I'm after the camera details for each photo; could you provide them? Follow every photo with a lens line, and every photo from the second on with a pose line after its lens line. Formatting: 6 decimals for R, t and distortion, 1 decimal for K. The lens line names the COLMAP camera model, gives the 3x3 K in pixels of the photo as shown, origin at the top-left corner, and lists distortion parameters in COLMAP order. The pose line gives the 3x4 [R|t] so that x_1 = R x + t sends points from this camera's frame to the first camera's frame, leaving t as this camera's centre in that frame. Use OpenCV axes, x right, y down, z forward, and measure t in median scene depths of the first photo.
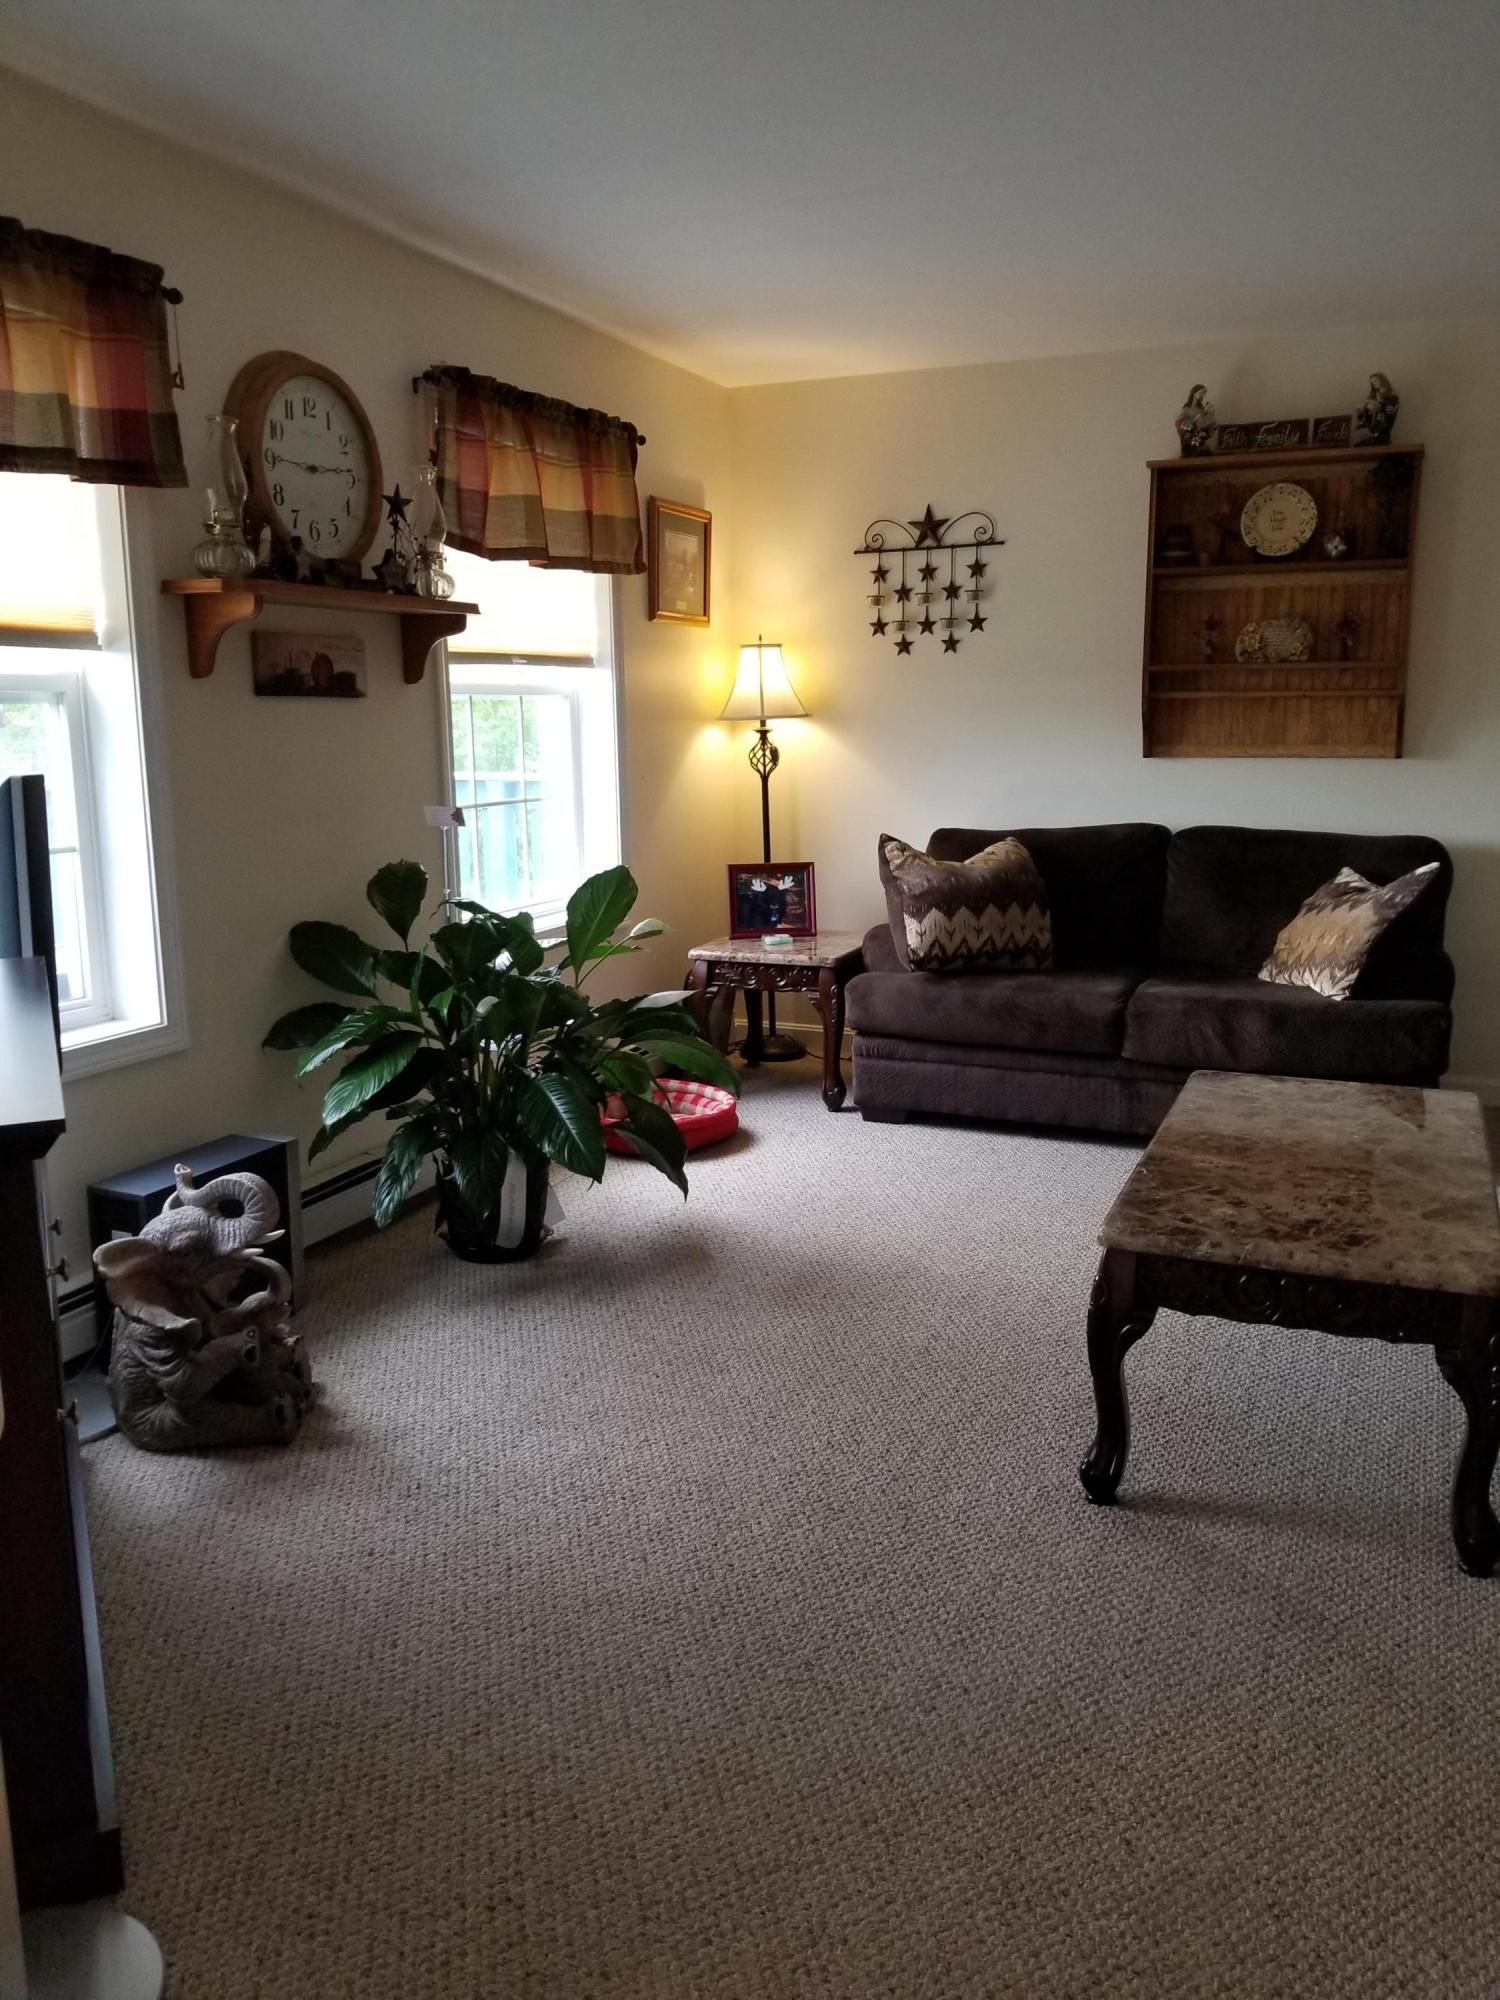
lens RADIAL K [[1542.5, 0, 752.9], [0, 1542.5, 999.2], [0, 0, 1]] dist [-0.002781, -0.009948]
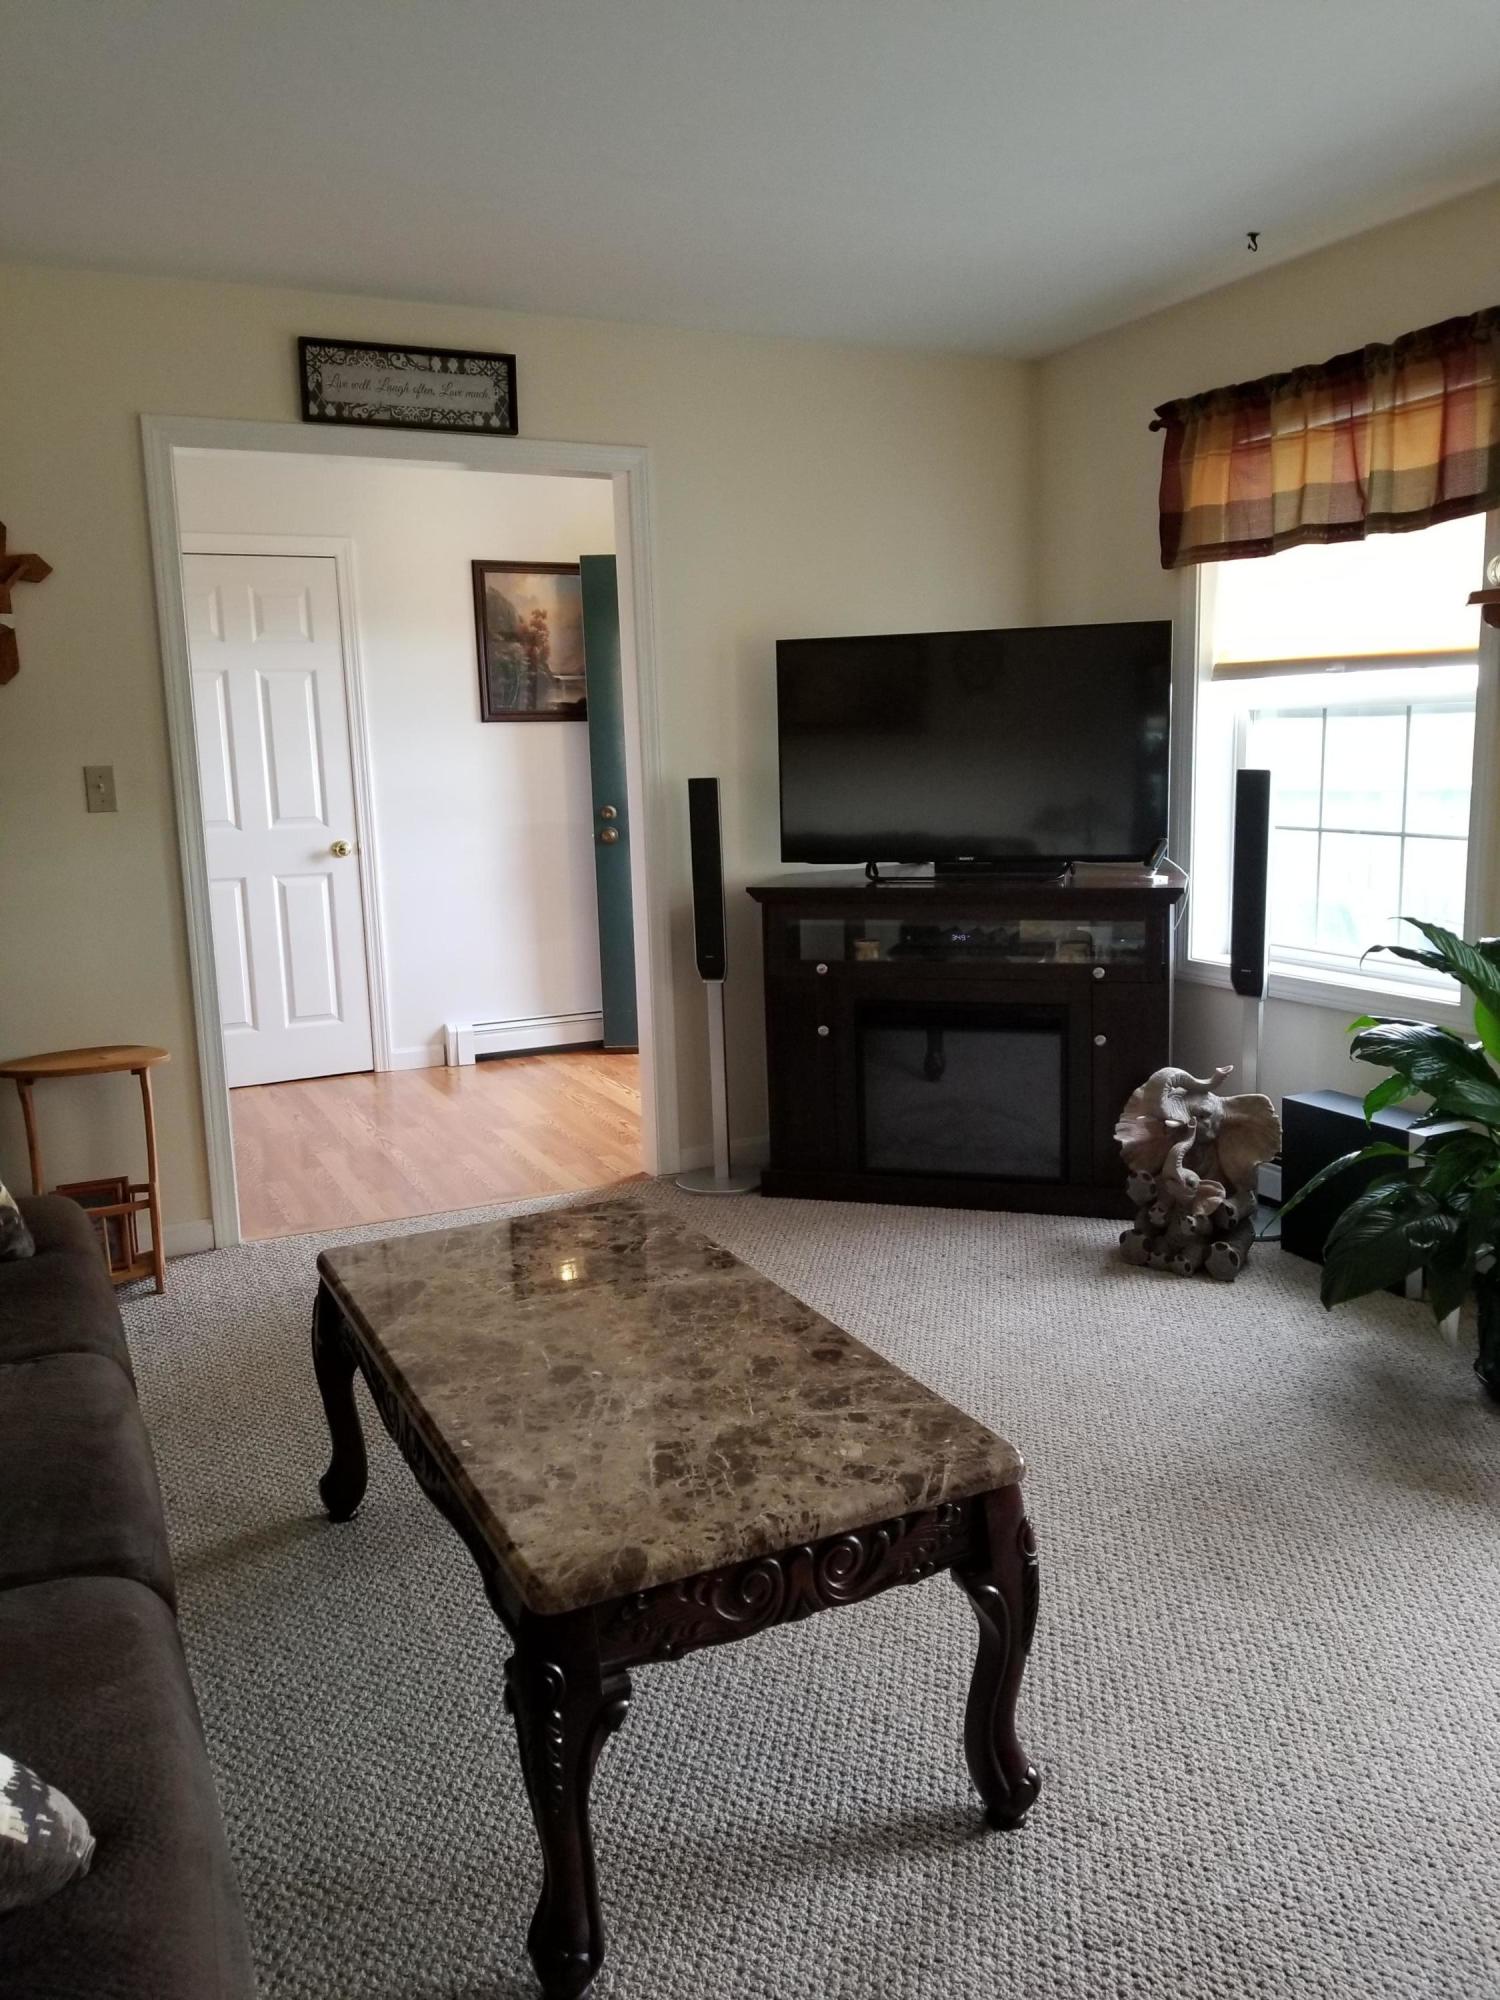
lens RADIAL K [[1542.5, 0, 753.0], [0, 1542.5, 1001.8], [0, 0, 1]] dist [-0.002781, -0.009948]
pose [[-0.655533, 0.149338, -0.740253, 0.842736], [-0.121750, 0.946528, 0.298768, -0.266621], [0.745287, 0.285978, -0.602298, 1.359819]]
